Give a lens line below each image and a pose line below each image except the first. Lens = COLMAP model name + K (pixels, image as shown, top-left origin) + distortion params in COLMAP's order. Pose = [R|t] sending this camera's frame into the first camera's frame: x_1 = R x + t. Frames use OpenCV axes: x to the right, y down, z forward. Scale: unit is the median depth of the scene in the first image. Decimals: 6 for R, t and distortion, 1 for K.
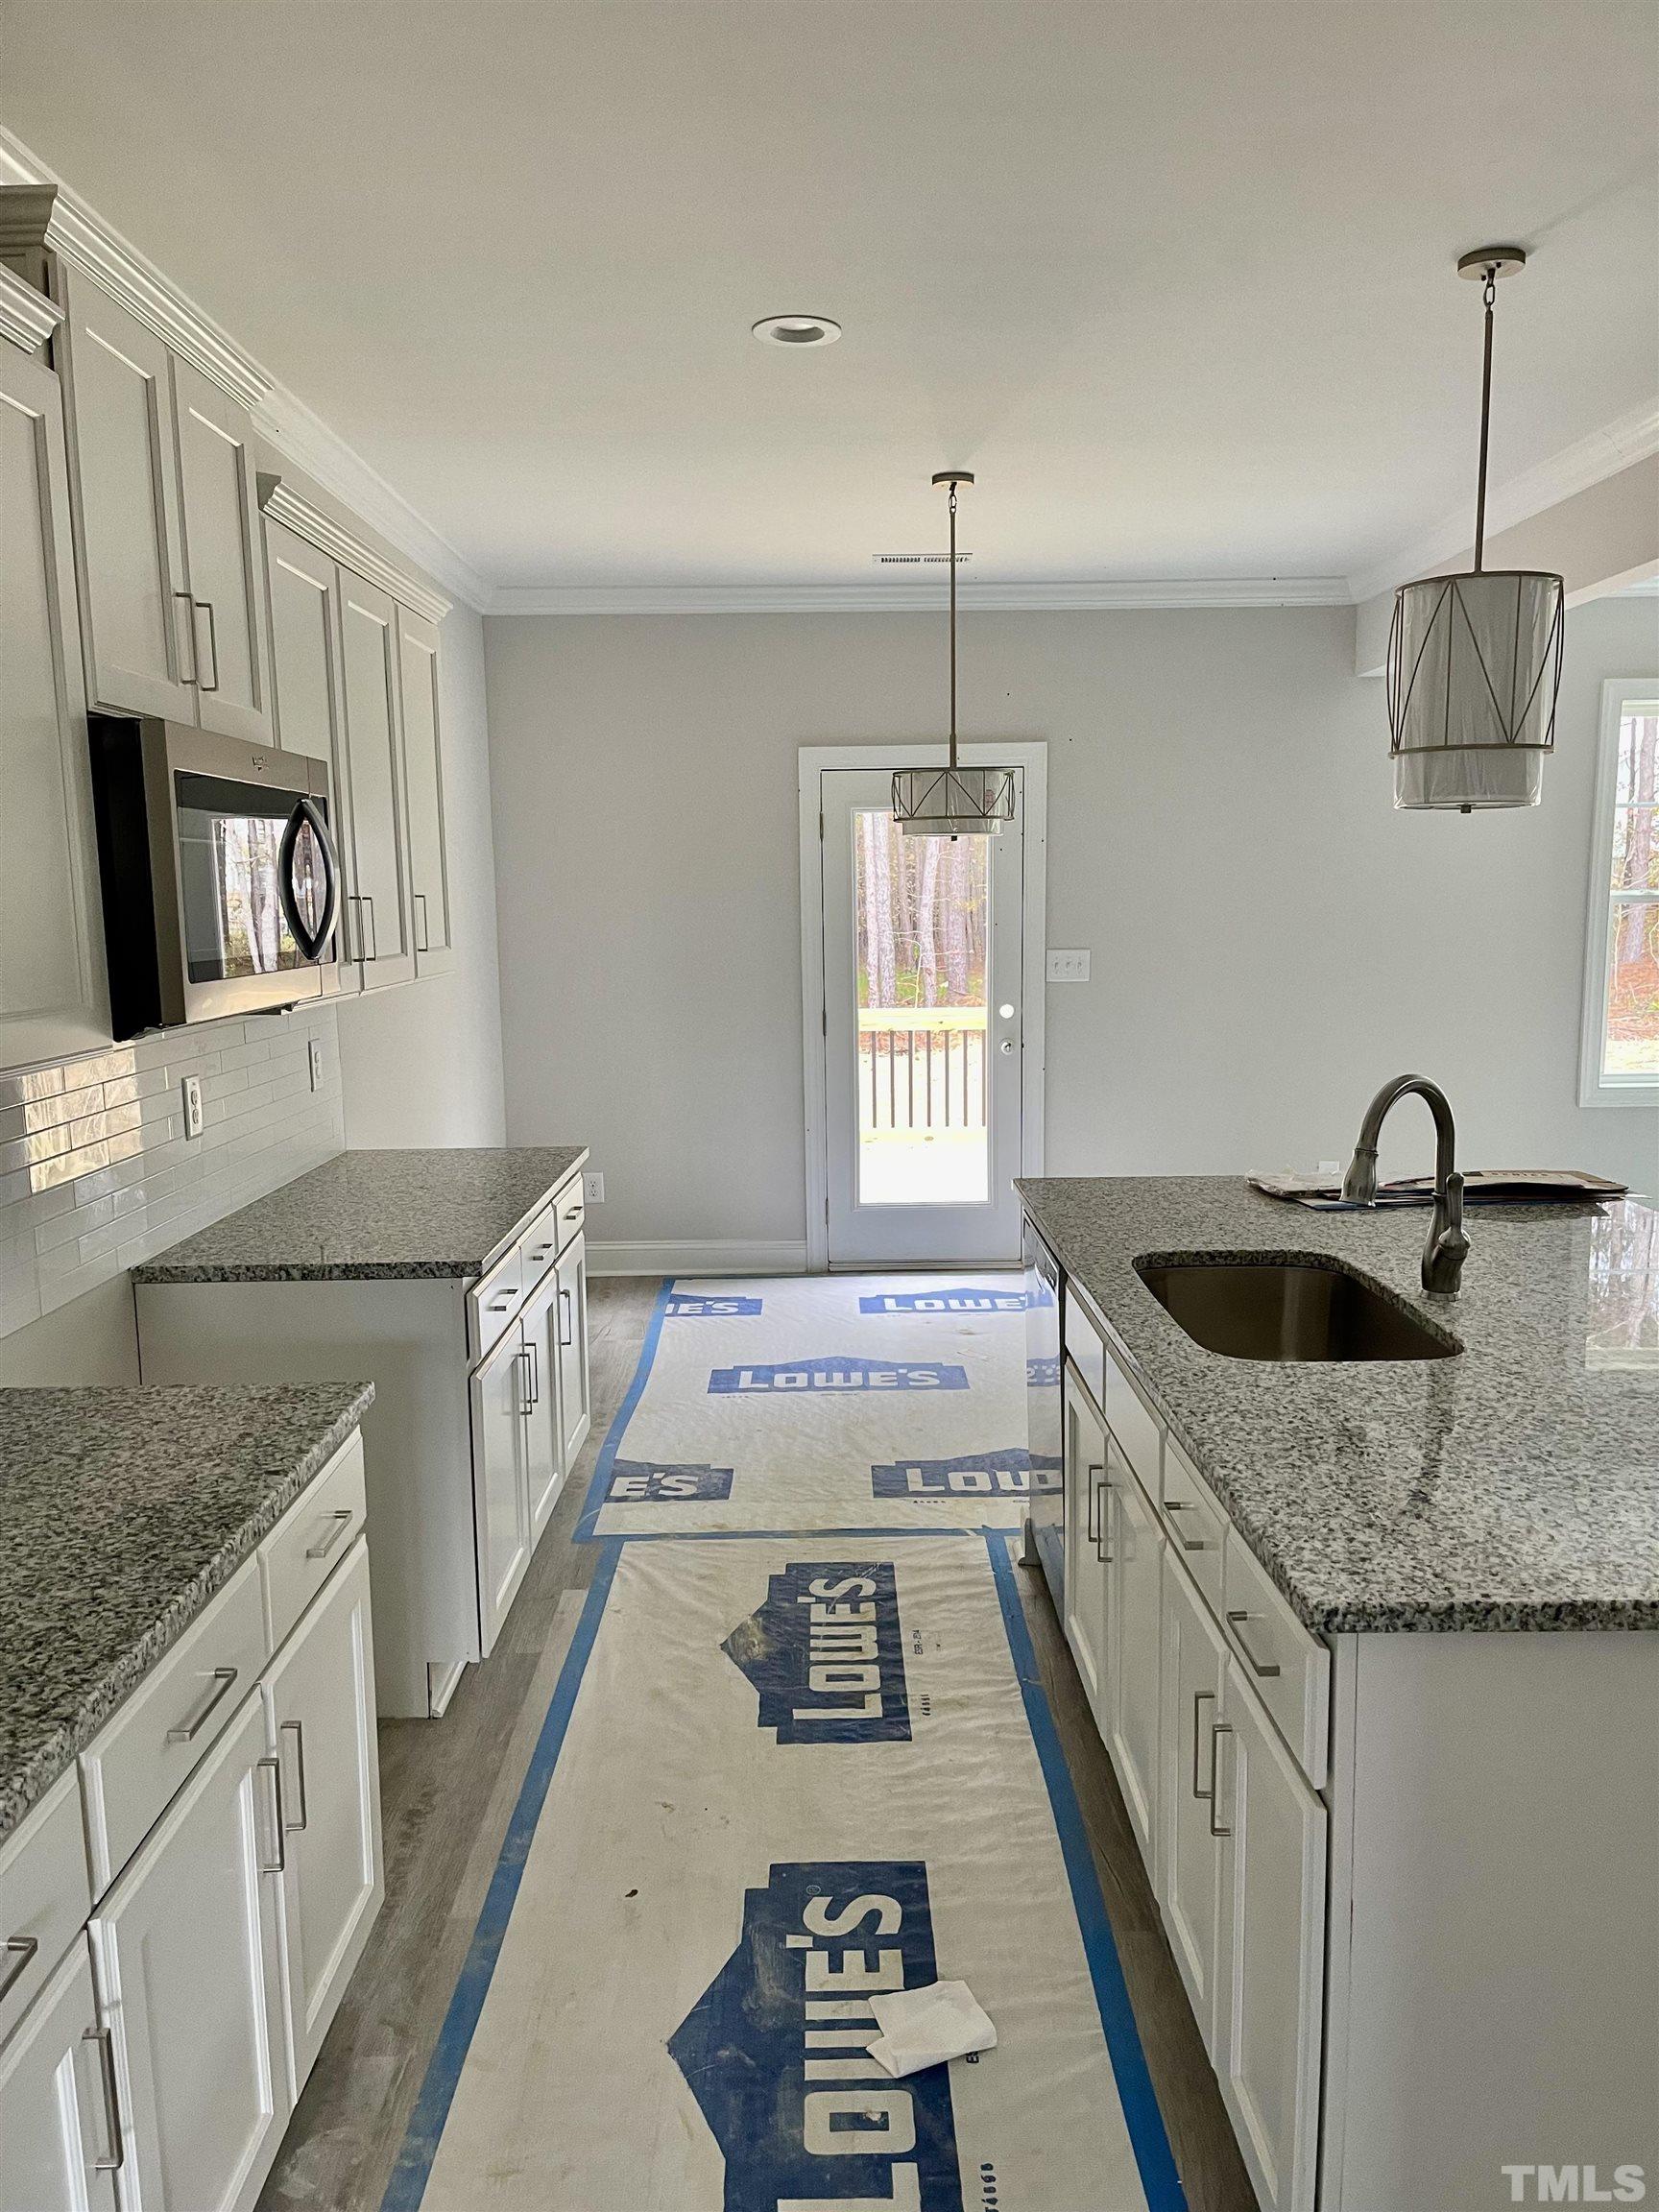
lens RADIAL K [[1674.9, 0, 829.1], [0, 1674.9, 1113.3], [0, 0, 1]] dist [0.045287, -0.051990]
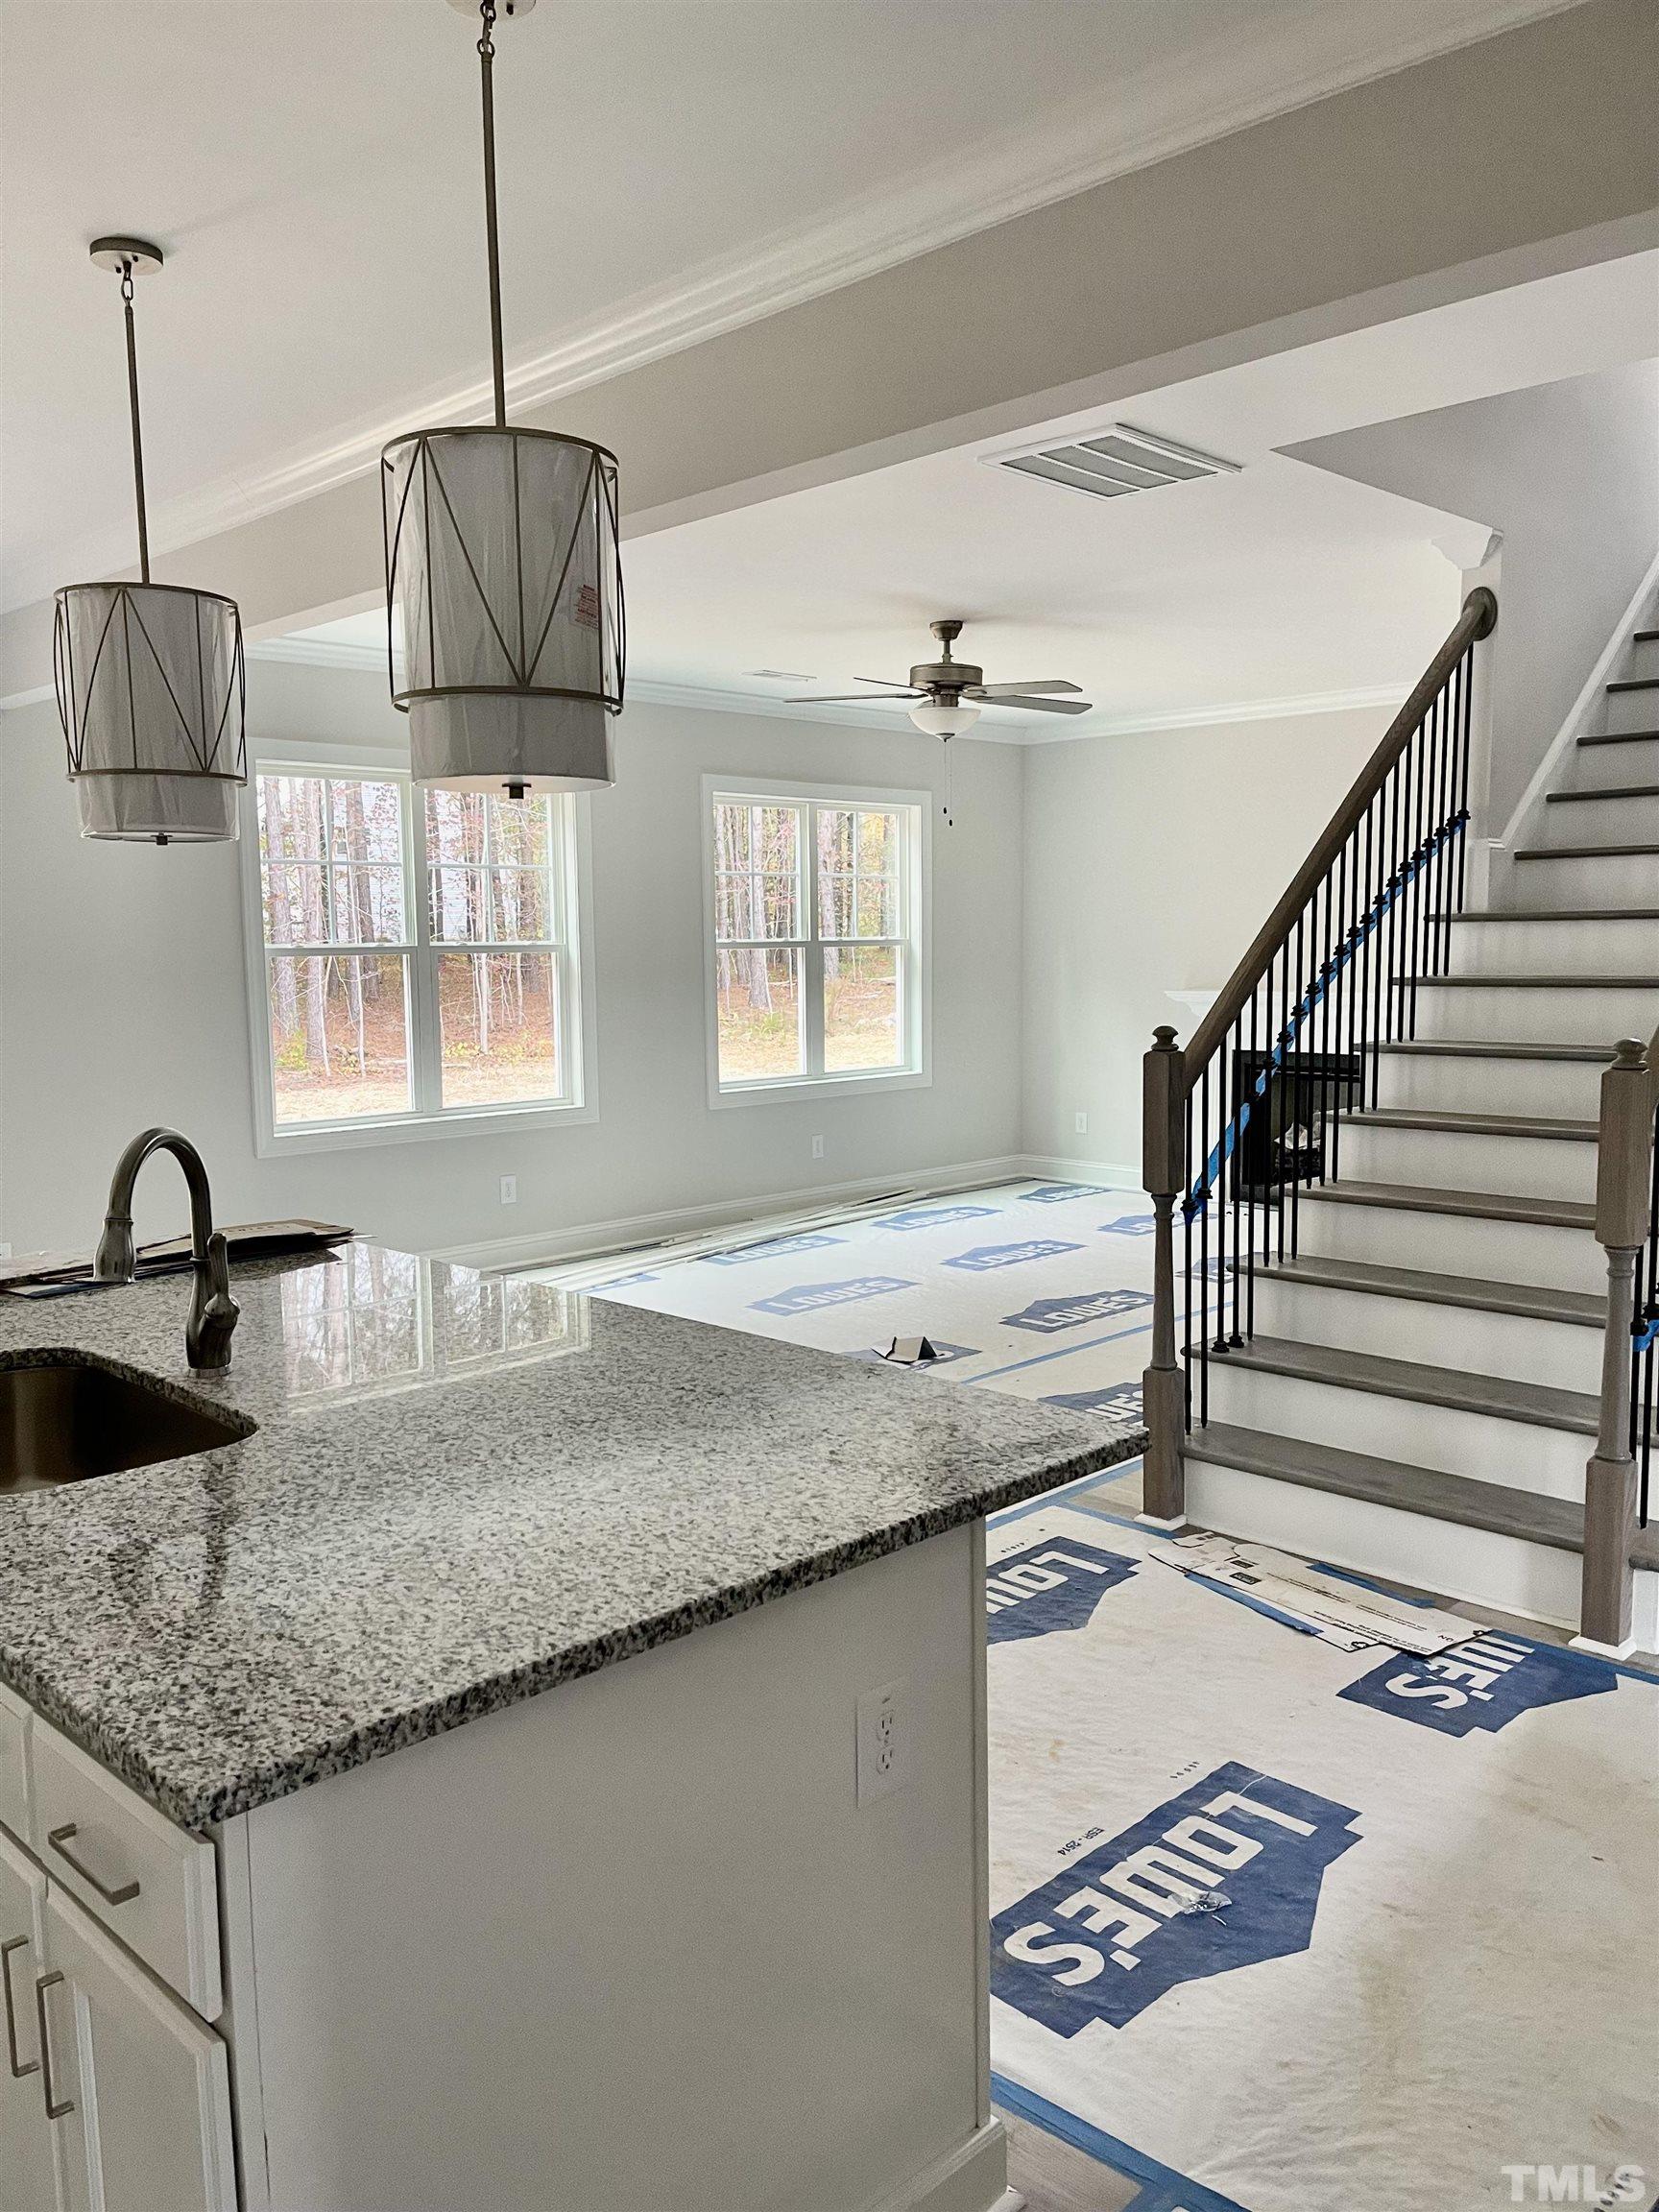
lens RADIAL K [[1674.9, 0, 838.9], [0, 1674.9, 1117.4], [0, 0, 1]] dist [0.045287, -0.051990]
pose [[0.713537, -0.072502, 0.696856, -0.018222], [0.096931, 0.995282, 0.004299, 0.003318], [-0.693880, 0.064479, 0.717198, 0.163073]]
